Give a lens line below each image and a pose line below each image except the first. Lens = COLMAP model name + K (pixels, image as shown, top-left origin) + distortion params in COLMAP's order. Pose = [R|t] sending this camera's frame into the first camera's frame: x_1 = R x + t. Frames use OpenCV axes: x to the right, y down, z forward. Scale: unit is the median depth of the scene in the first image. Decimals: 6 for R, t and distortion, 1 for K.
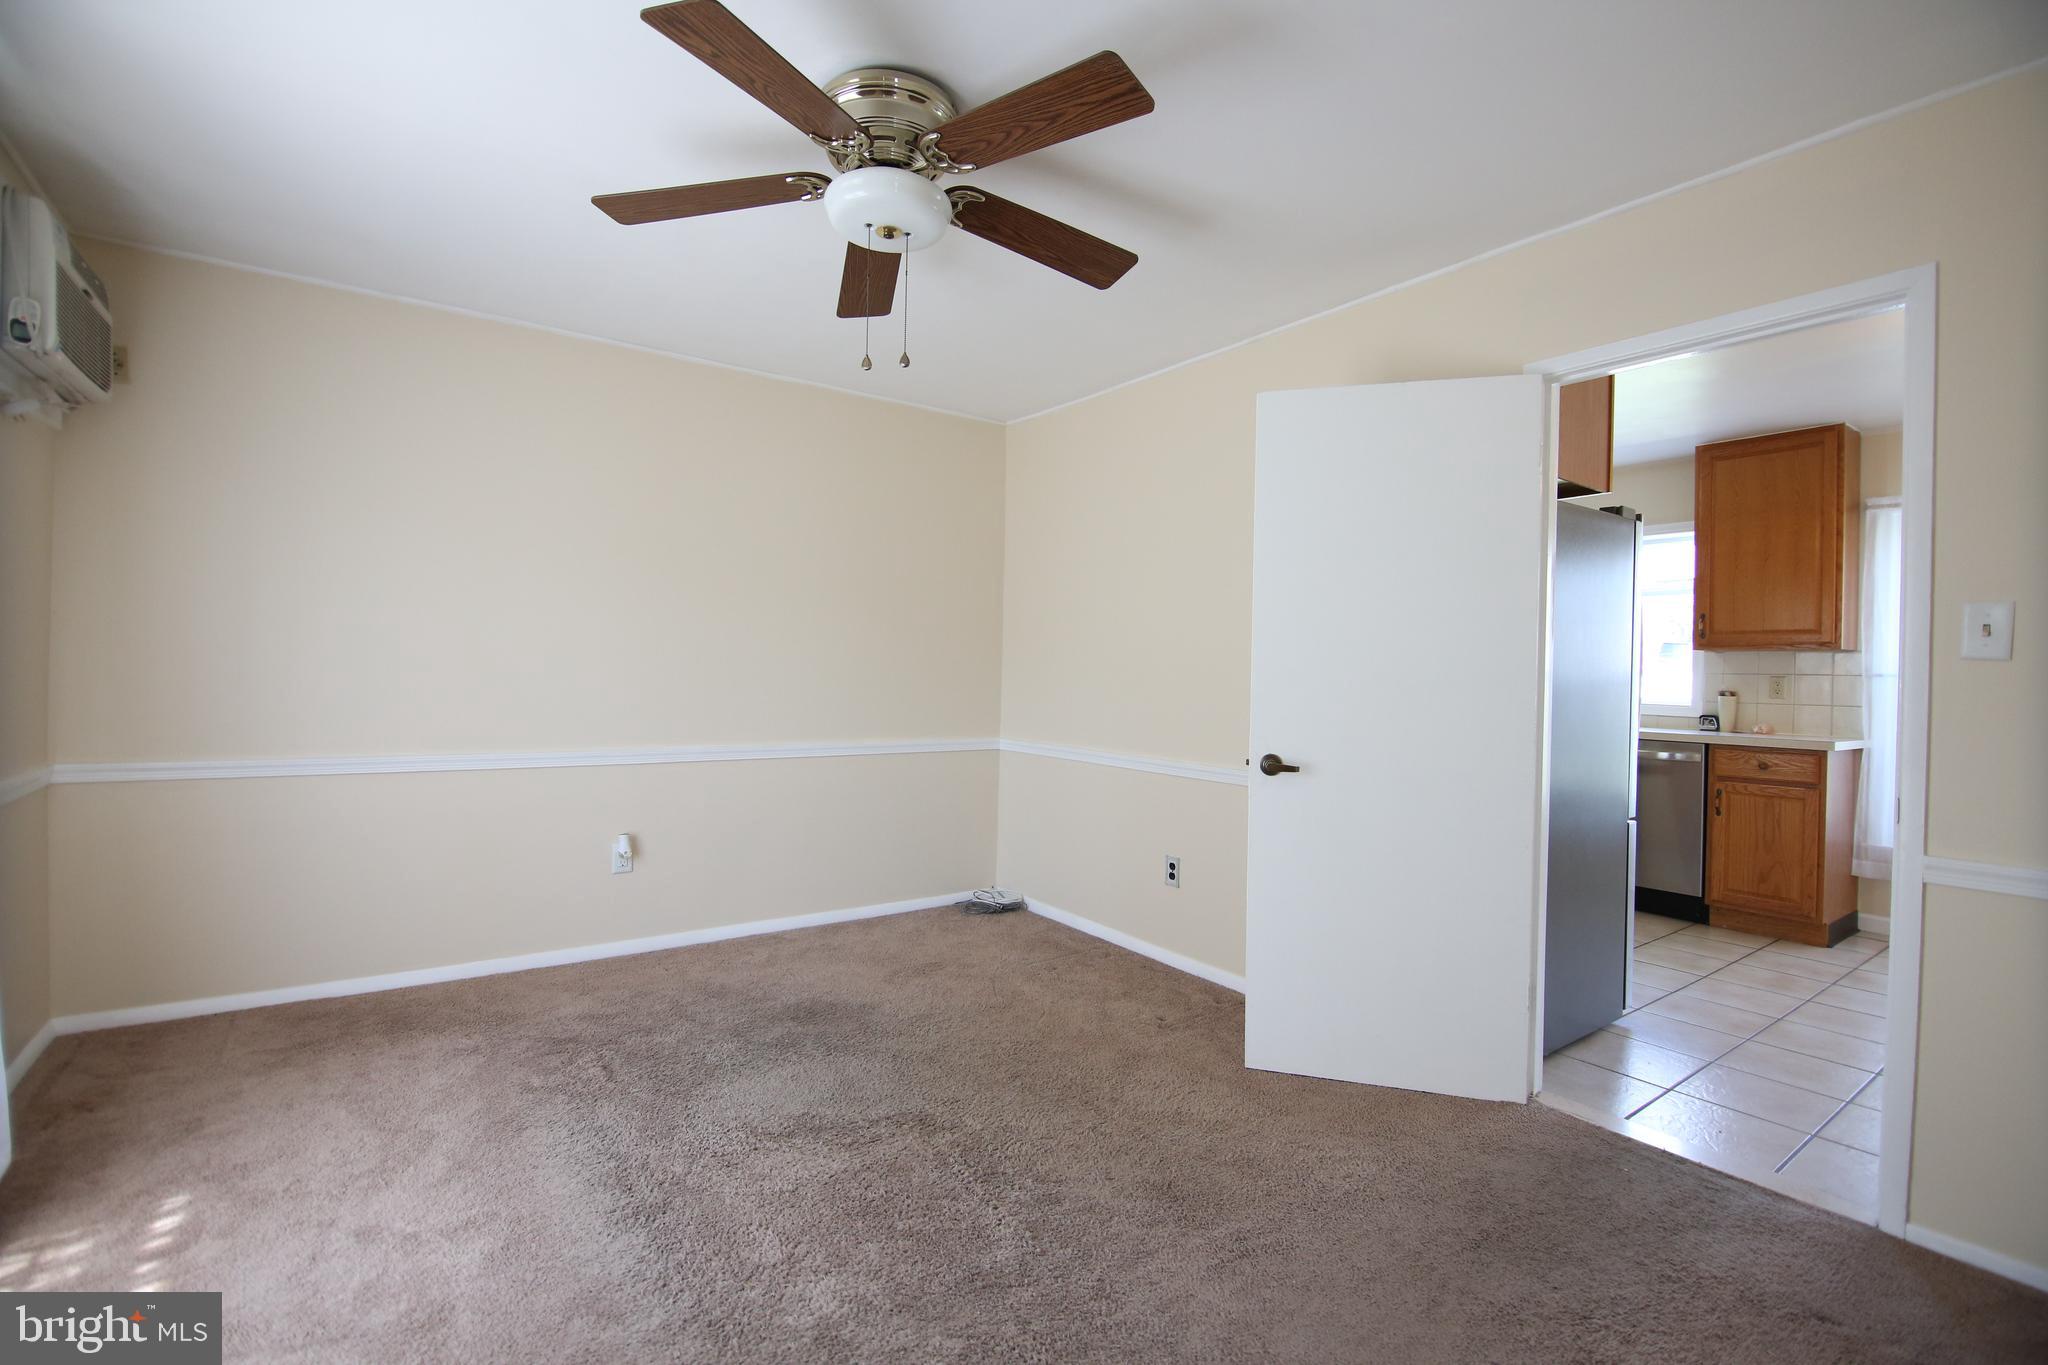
lens RADIAL K [[913.2, 0, 1023.9], [0, 913.2, 682.8], [0, 0, 1]] dist [-0.005583, -0.007939]
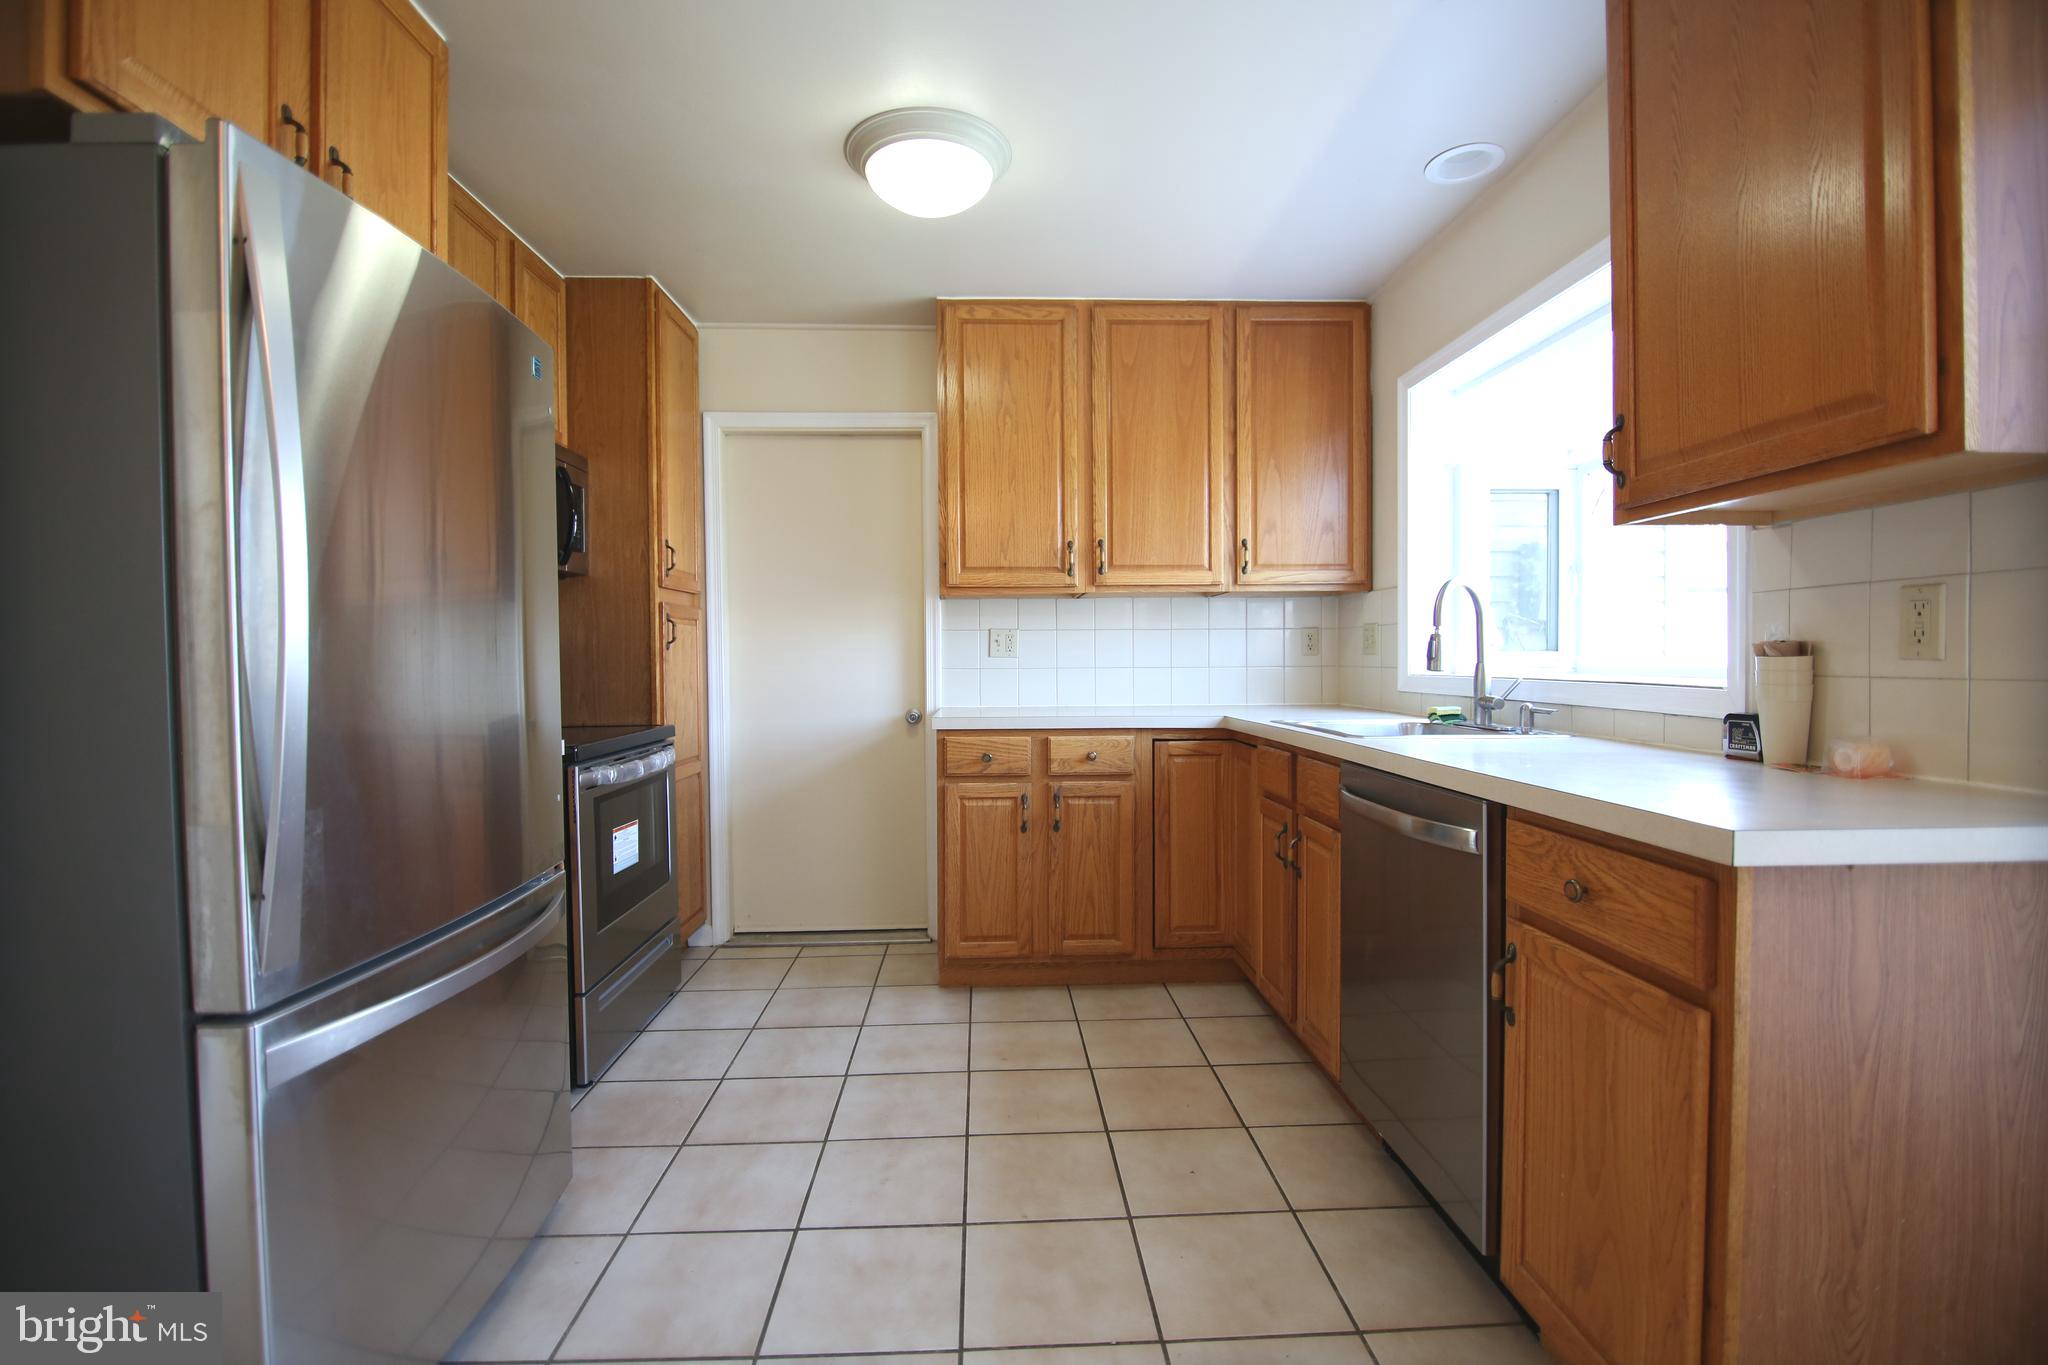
lens RADIAL K [[913.2, 0, 1019.9], [0, 913.2, 679.3], [0, 0, 1]] dist [-0.005583, -0.007939]
pose [[0.835225, -0.015197, -0.549698, 0.731980], [0.015281, 0.999873, -0.004424, 0.020140], [0.549696, -0.004705, 0.835352, 0.580213]]
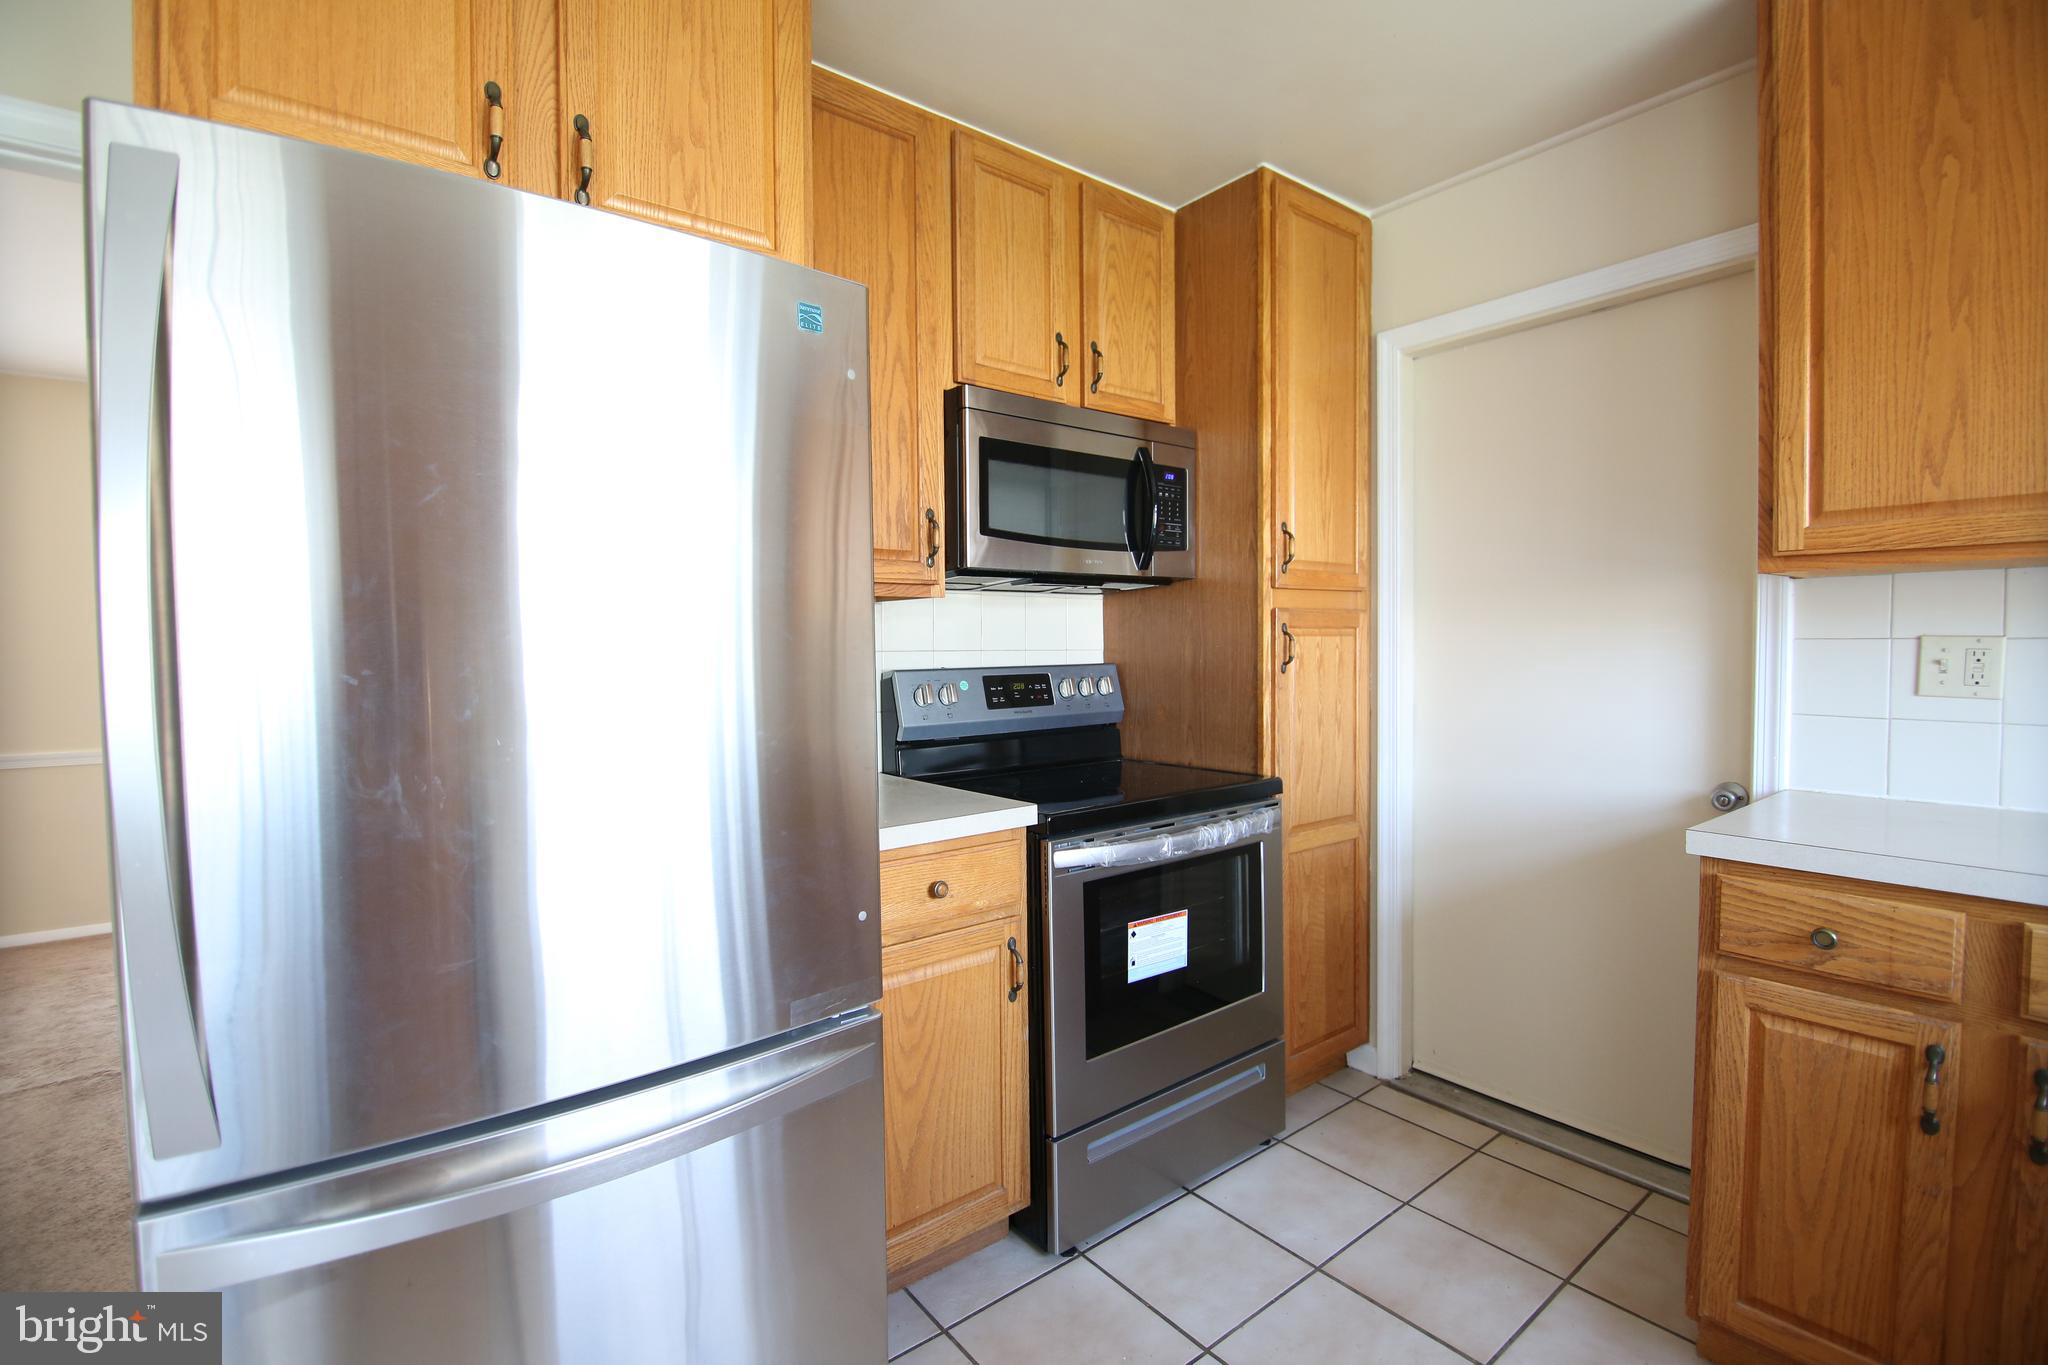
lens RADIAL K [[913.2, 0, 1019.7], [0, 913.2, 677.3], [0, 0, 1]] dist [-0.005583, -0.007939]
pose [[0.041920, 0.013246, -0.999033, 0.684706], [-0.007211, 0.999890, 0.012955, 0.005175], [0.999095, 0.006661, 0.042011, 0.700758]]
